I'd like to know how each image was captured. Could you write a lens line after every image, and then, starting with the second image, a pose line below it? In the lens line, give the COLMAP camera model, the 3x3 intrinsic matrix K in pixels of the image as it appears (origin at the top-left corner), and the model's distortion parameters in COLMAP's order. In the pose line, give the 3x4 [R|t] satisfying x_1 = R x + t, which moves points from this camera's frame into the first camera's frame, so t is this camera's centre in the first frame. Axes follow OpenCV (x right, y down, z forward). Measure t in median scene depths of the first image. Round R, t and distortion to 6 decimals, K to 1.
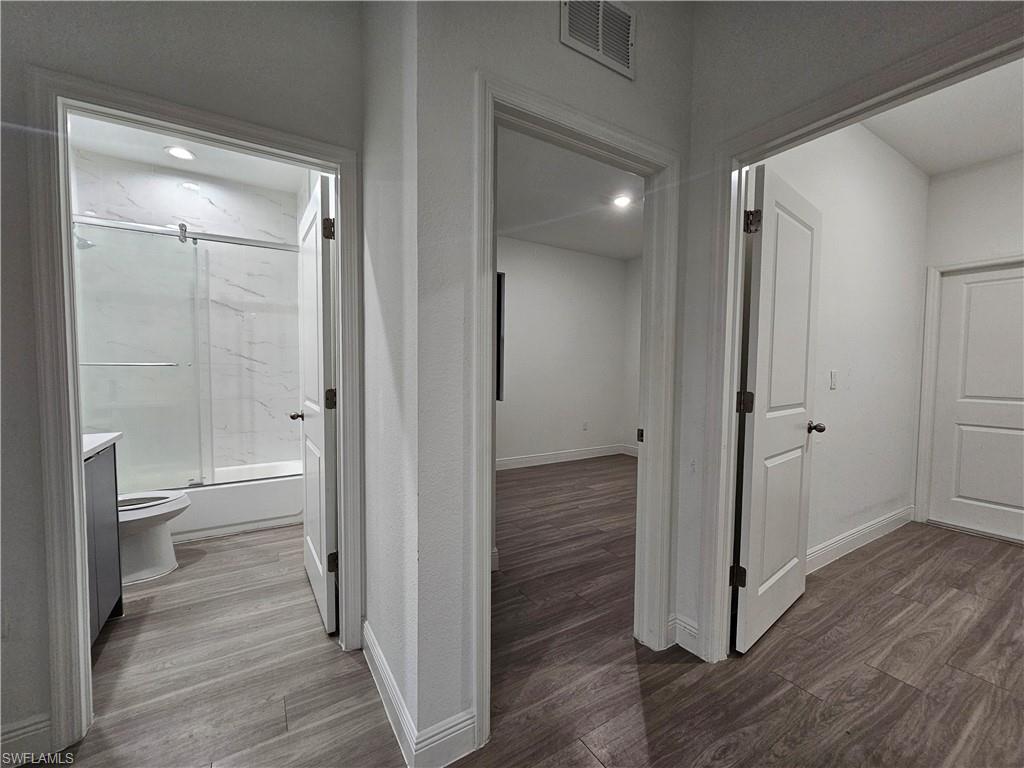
lens RADIAL K [[420.4, 0, 512.4], [0, 420.4, 388.1], [0, 0, 1]] dist [-0.001008, 0.000343]
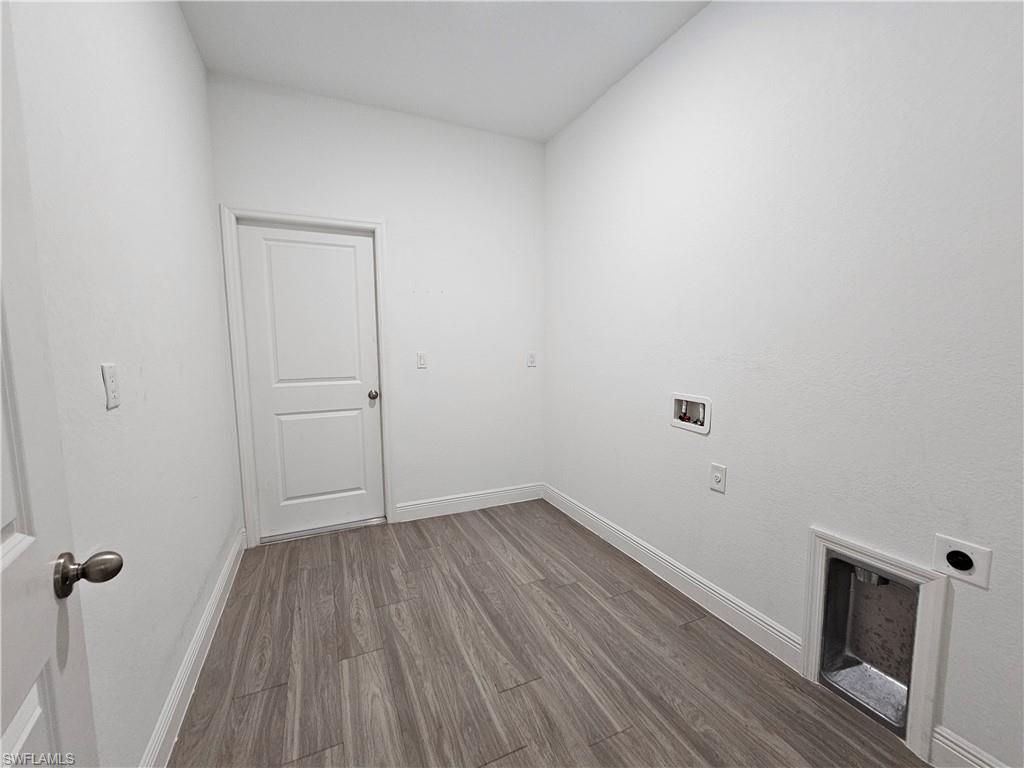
lens RADIAL K [[420.4, 0, 512.4], [0, 420.4, 388.1], [0, 0, 1]] dist [-0.001008, 0.000343]
pose [[0.128804, -0.119046, 0.984499, 0.366293], [0.053110, 0.992172, 0.113026, -0.038613], [-0.990247, 0.037728, 0.134119, 0.497740]]
